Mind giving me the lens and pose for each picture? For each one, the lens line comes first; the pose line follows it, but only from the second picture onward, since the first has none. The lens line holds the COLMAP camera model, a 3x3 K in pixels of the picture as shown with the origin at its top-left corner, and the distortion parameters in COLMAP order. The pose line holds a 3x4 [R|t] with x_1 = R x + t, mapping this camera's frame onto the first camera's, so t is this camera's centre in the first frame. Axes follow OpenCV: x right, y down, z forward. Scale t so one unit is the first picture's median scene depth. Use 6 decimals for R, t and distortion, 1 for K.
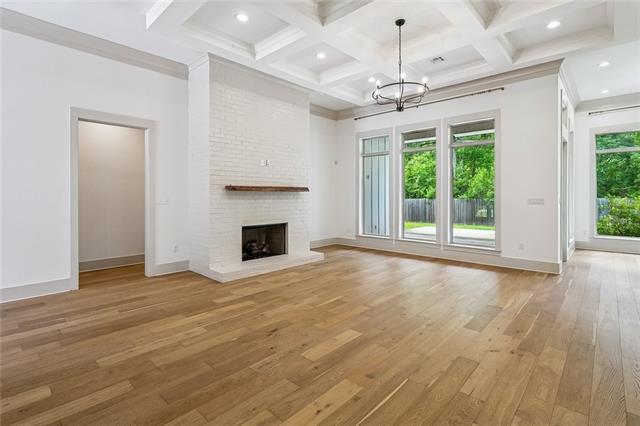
lens RADIAL K [[307.0, 0, 319.1], [0, 307.0, 198.6], [0, 0, 1]] dist [0.001323, 0.000543]
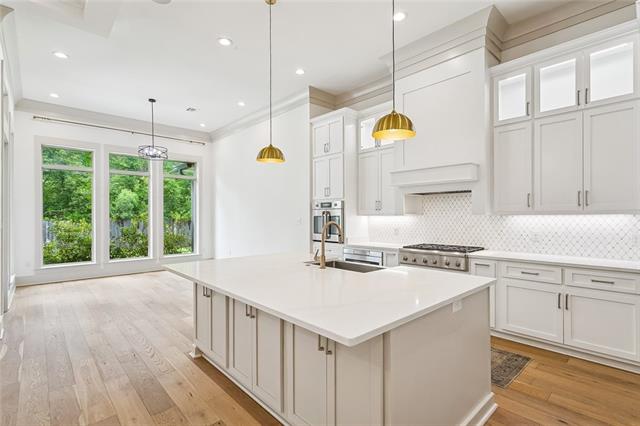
lens RADIAL K [[308.6, 0, 320.0], [0, 308.6, 213.0], [0, 0, 1]] dist [0.001240, 0.000354]
pose [[0.071290, 0.012040, 0.997383, 0.158536], [0.013606, 0.999822, -0.013042, -0.003188], [-0.997363, 0.014500, 0.071113, 0.251227]]
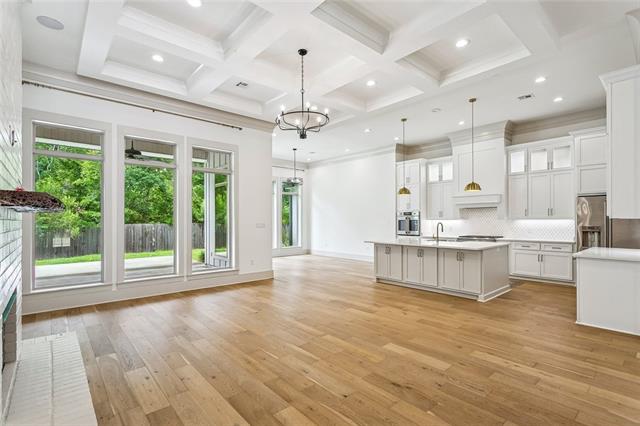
lens RADIAL K [[305.0, 0, 319.8], [0, 305.0, 217.3], [0, 0, 1]] dist [0.001626, 0.000038]
pose [[0.099162, 0.013679, 0.994977, -0.519558], [0.012622, 0.999808, -0.015003, -0.002712], [-0.994991, 0.014047, 0.098970, 0.593063]]
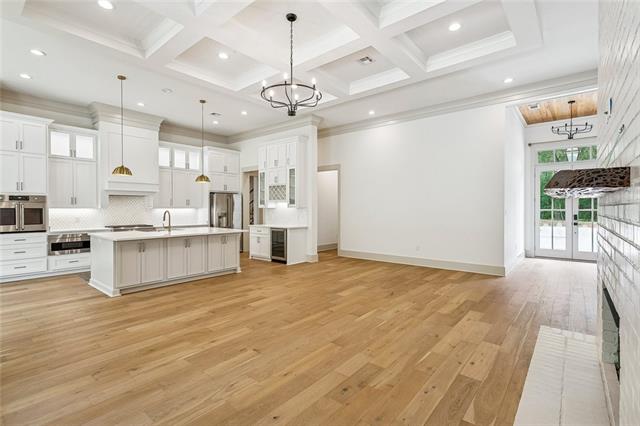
lens RADIAL K [[299.7, 0, 320.0], [0, 299.7, 213.0], [0, 0, 1]] dist [0.001087, 0.000142]
pose [[-0.998691, 0.003792, -0.051004, 0.158734], [0.002539, 0.999694, 0.024595, -0.012265], [0.051081, 0.024434, -0.998396, 1.327746]]
